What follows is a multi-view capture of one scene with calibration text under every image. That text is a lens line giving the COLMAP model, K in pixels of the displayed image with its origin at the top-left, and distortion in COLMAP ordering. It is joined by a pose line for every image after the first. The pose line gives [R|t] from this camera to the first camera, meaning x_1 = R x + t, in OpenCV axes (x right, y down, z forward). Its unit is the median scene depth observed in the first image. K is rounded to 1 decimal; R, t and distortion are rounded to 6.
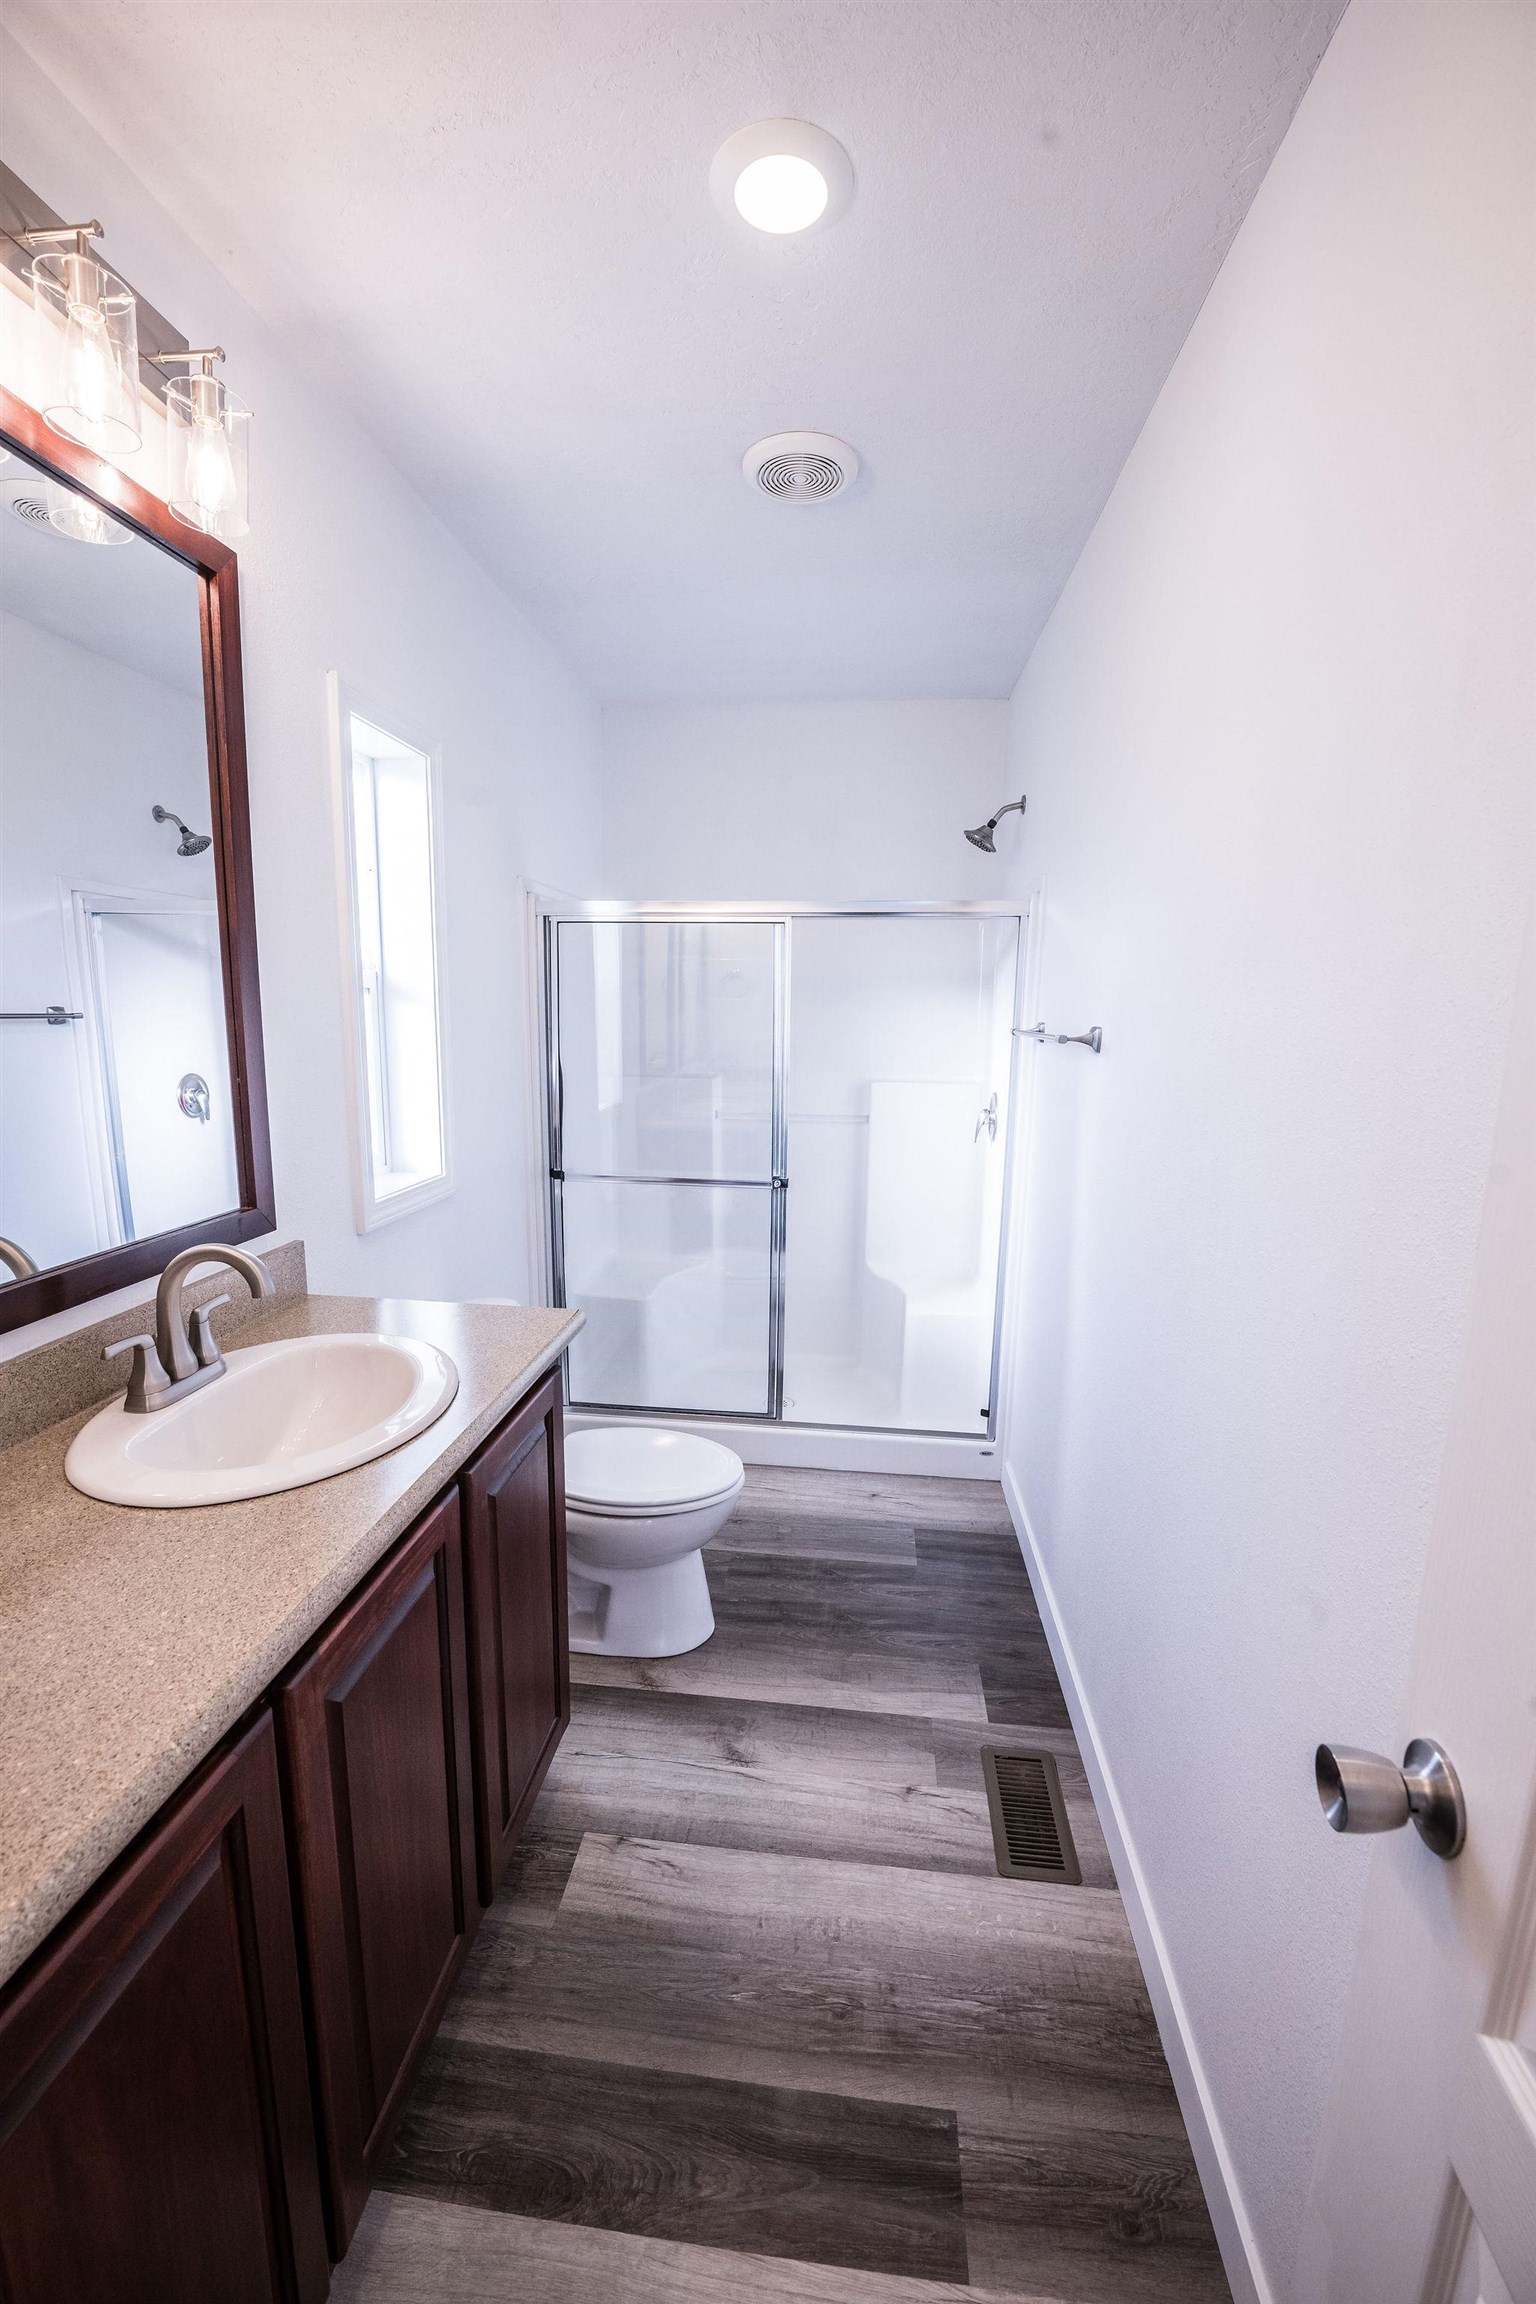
lens RADIAL K [[927.7, 0, 764.4], [0, 927.7, 1157.3], [0, 0, 1]] dist [-0.027853, 0.002402]
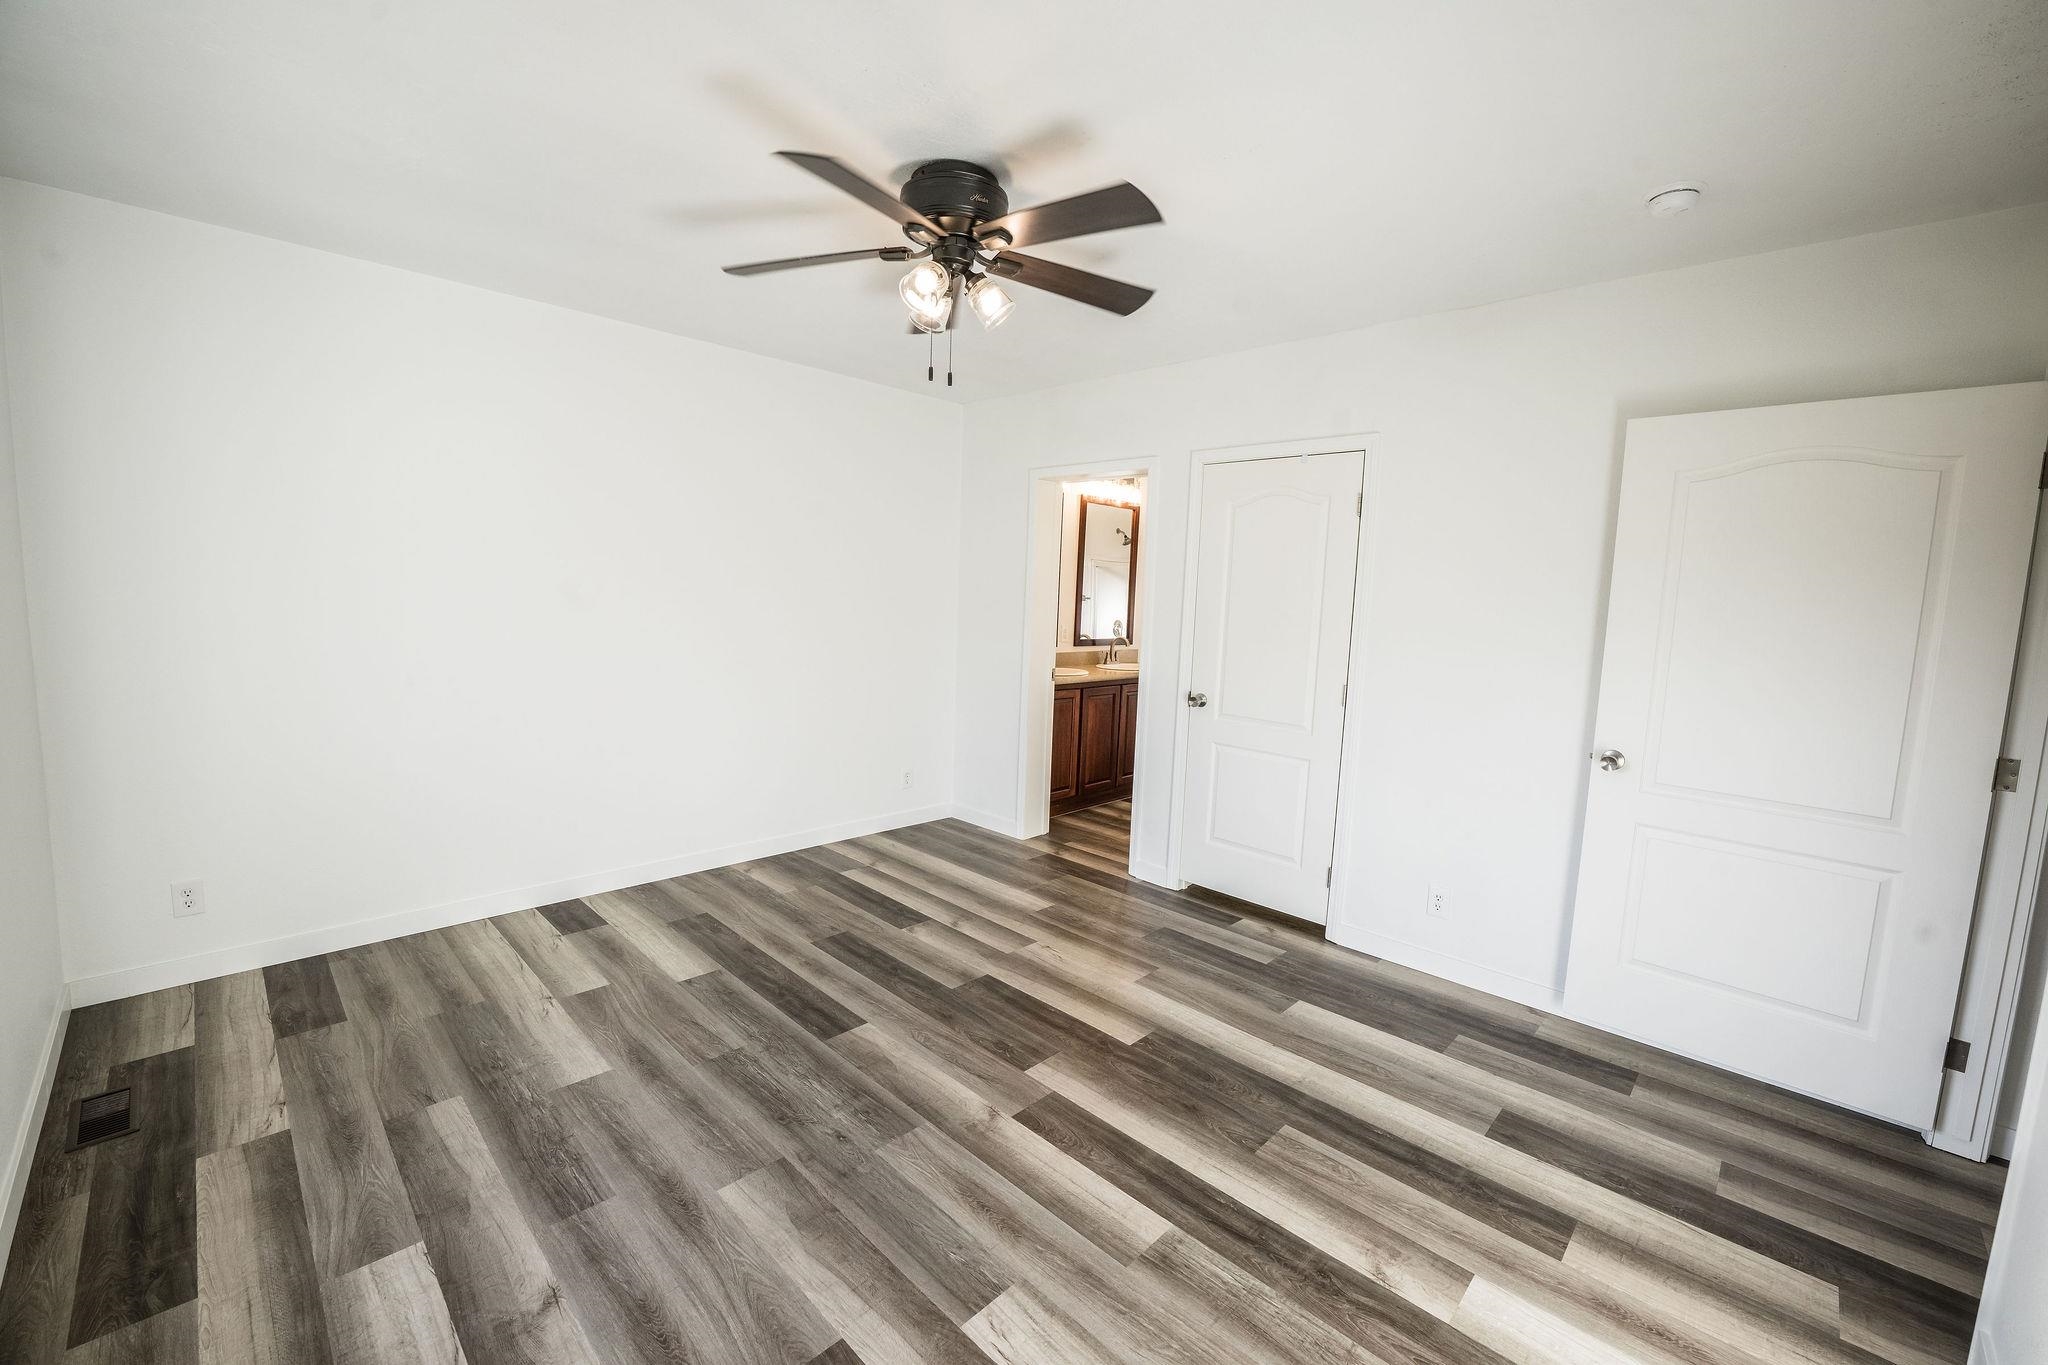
lens RADIAL K [[824.6, 0, 1019.5], [0, 824.6, 681.7], [0, 0, 1]] dist [-0.027853, 0.002402]
pose [[0.785064, 0.080641, -0.614143, 1.775979], [-0.126786, 0.991417, -0.031893, 0.540723], [0.606300, 0.102903, 0.788550, -2.901572]]
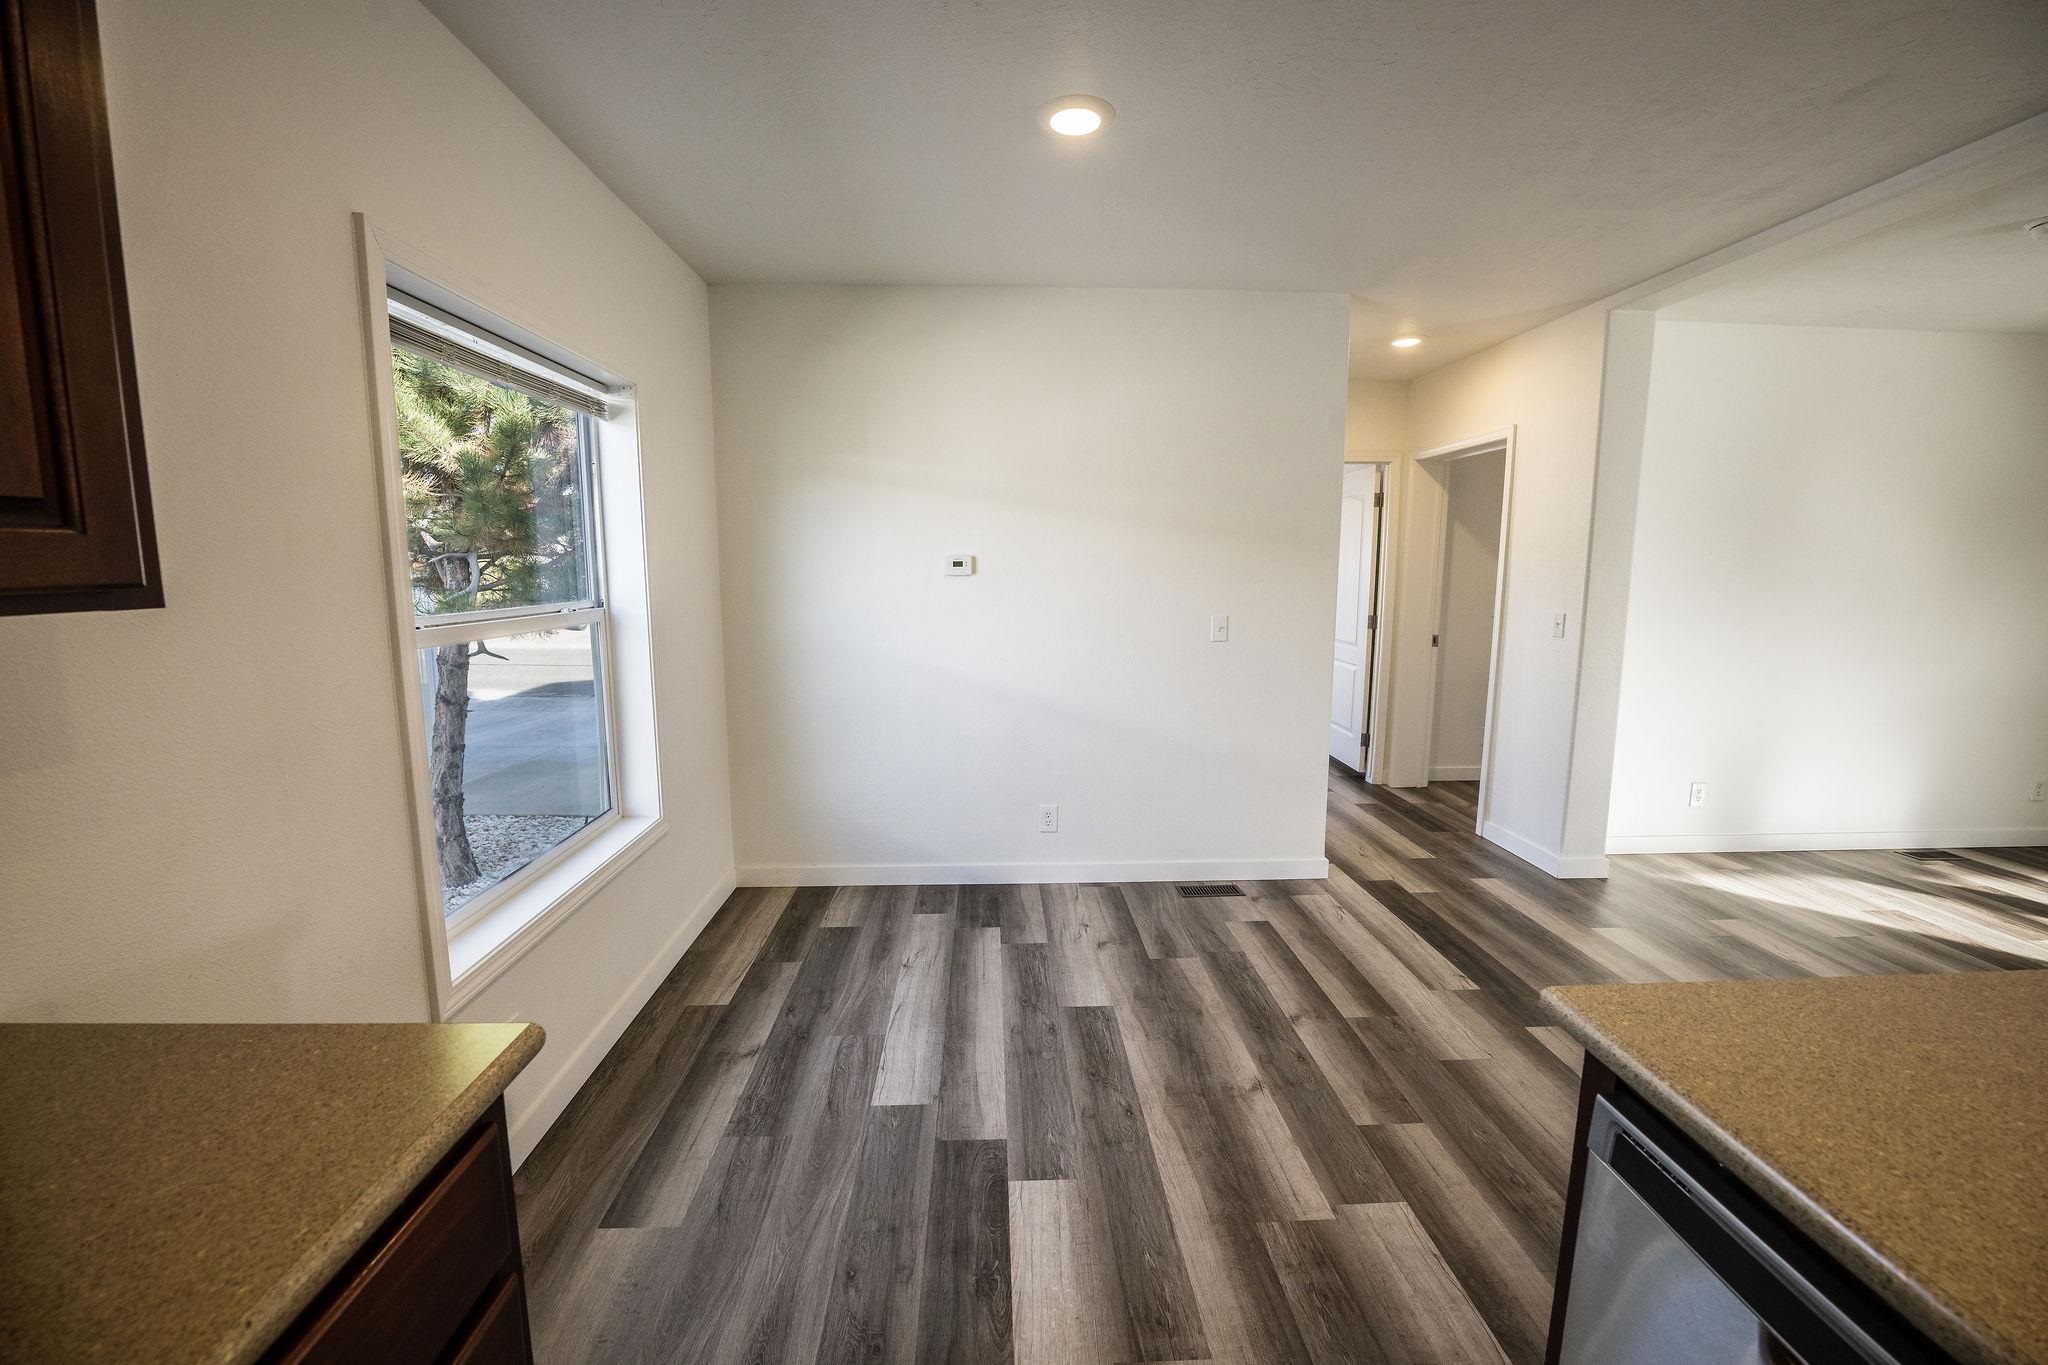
lens RADIAL K [[824.6, 0, 1026.4], [0, 824.6, 681.5], [0, 0, 1]] dist [-0.027853, 0.002402]
pose [[0.156565, 0.124164, -0.979832, 1.049439], [-0.156536, 0.982647, 0.099508, -0.056622], [0.975184, 0.137799, 0.173284, 0.456808]]
